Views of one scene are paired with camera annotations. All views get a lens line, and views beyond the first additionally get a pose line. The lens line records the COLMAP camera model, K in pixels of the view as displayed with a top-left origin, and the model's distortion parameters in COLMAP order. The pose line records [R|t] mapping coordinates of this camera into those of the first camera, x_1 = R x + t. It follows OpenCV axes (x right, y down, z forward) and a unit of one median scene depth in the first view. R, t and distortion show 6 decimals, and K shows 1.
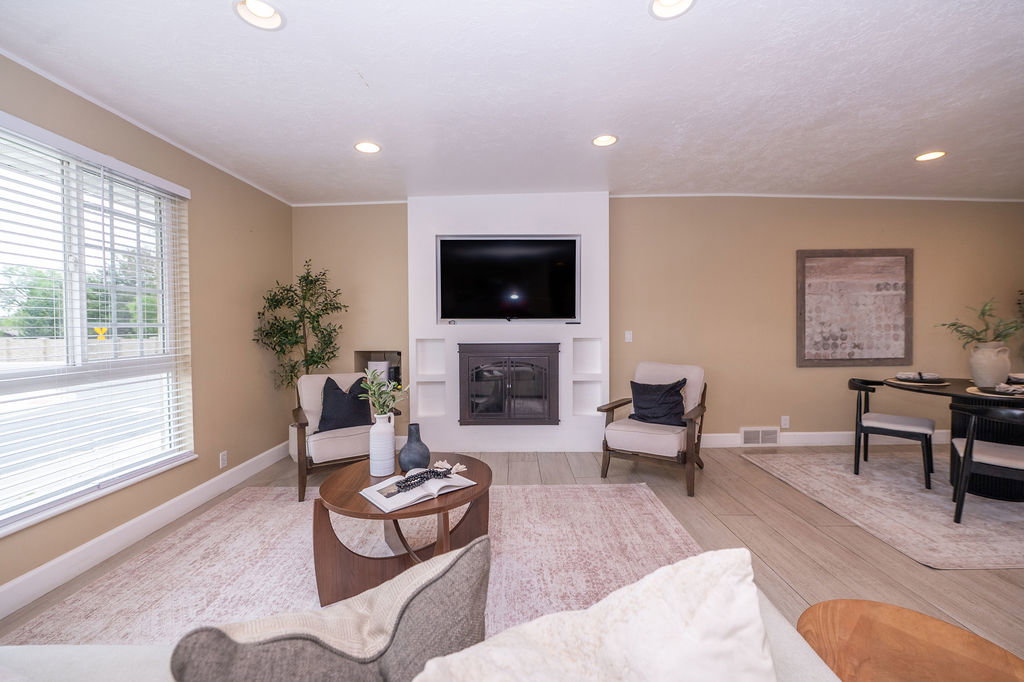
lens RADIAL K [[409.8, 0, 518.8], [0, 409.8, 340.3], [0, 0, 1]] dist [-0.009690, -0.000557]
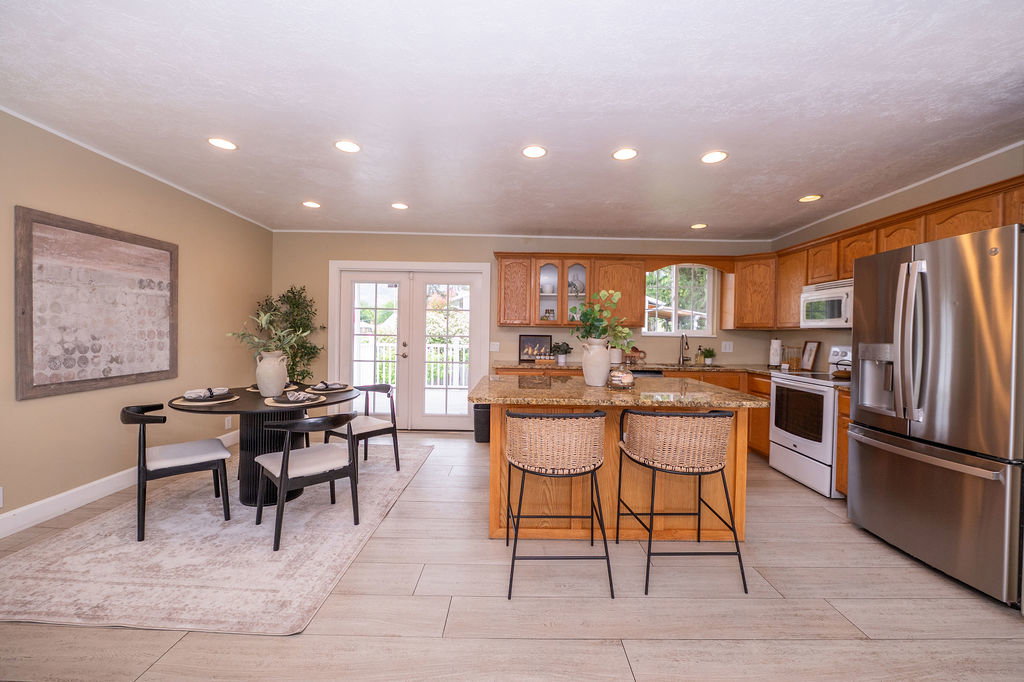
lens RADIAL K [[409.8, 0, 514.6], [0, 409.8, 335.0], [0, 0, 1]] dist [-0.009690, -0.000557]
pose [[0.002630, -0.001231, 0.999996, 0.096995], [0.013507, 0.999908, 0.001195, -0.022298], [-0.999905, 0.013504, 0.002647, 0.279969]]
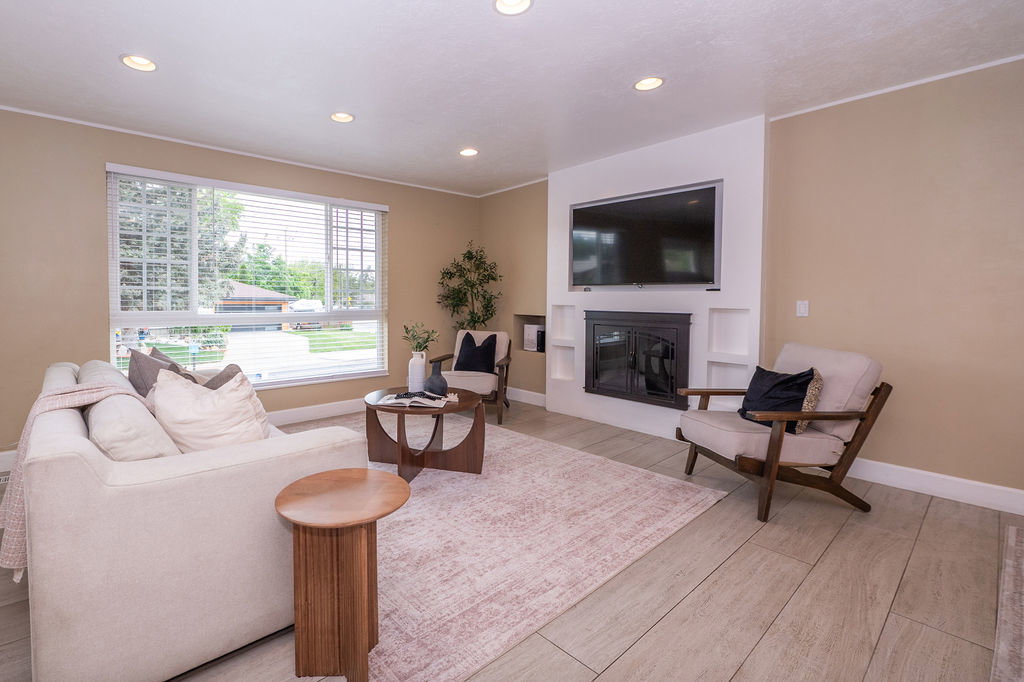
lens RADIAL K [[469.7, 0, 441.8], [0, 469.7, 311.9], [0, 0, 1]] dist [-0.016638, 0.000766]
pose [[0.627515, 0.033838, -0.777869, 0.523419], [-0.034018, 0.999293, 0.016027, 0.004985], [0.777861, 0.016404, 0.628222, 0.007285]]
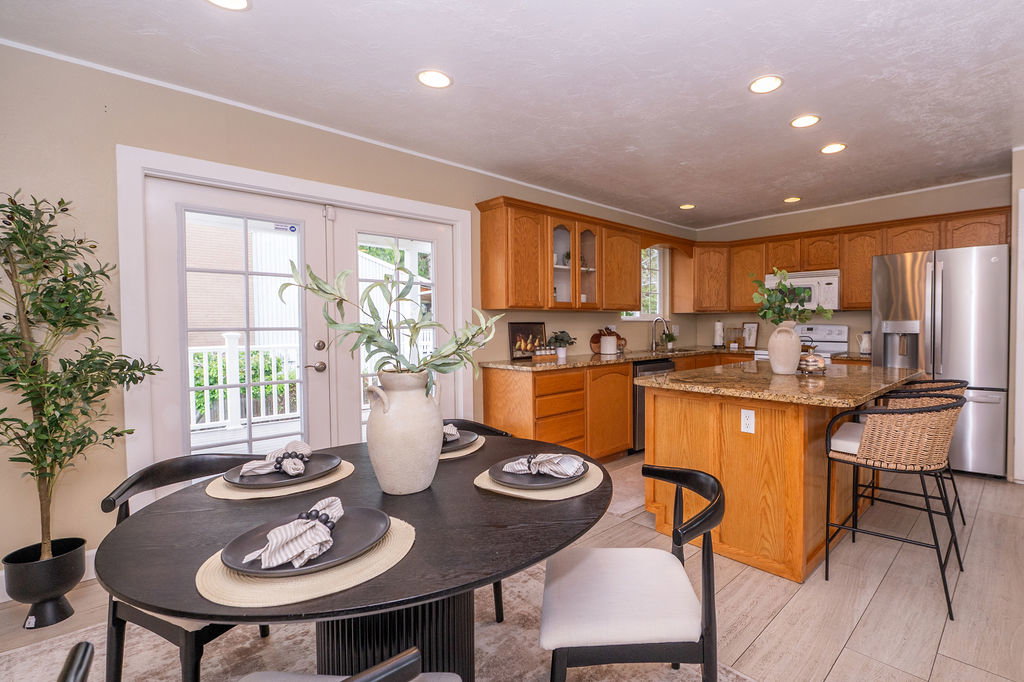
lens RADIAL K [[469.7, 0, 591.9], [0, 469.7, 332.9], [0, 0, 1]] dist [-0.016638, 0.000766]
pose [[-0.725821, -0.004400, 0.687869, 0.542215], [0.030989, 0.998755, 0.039088, -0.033098], [-0.687185, 0.049687, -0.724782, 0.884519]]
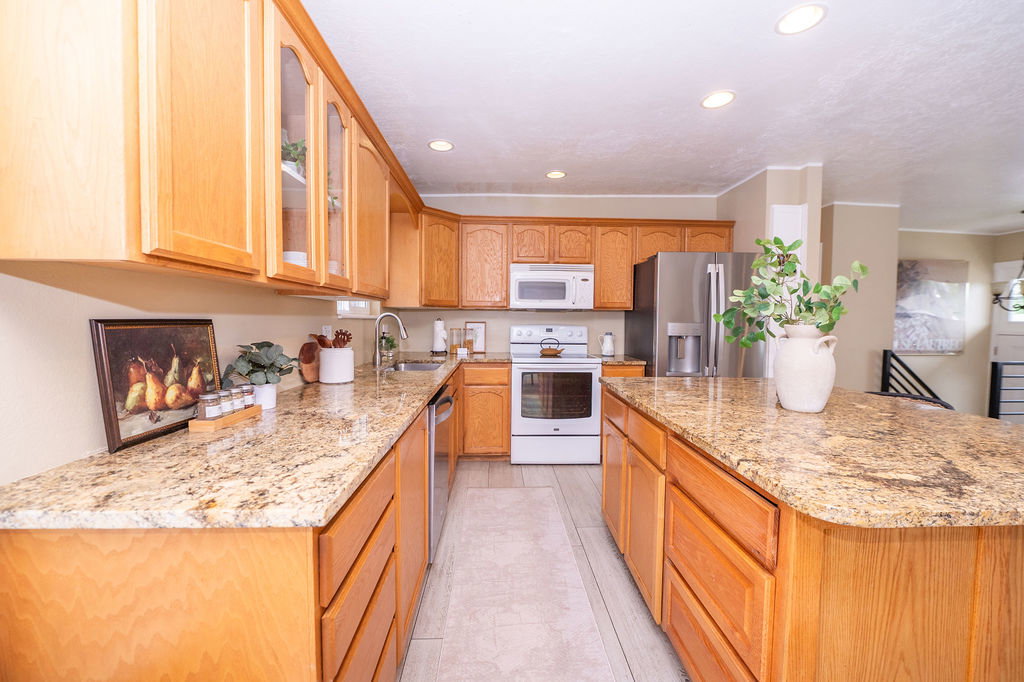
lens RADIAL K [[409.8, 0, 515.6], [0, 409.8, 338.1], [0, 0, 1]] dist [-0.009690, -0.000557]
pose [[-0.999042, -0.000455, -0.043754, 1.130164], [-0.003747, 0.997163, 0.075185, -0.030080], [0.043596, 0.075277, -0.996209, 0.525336]]
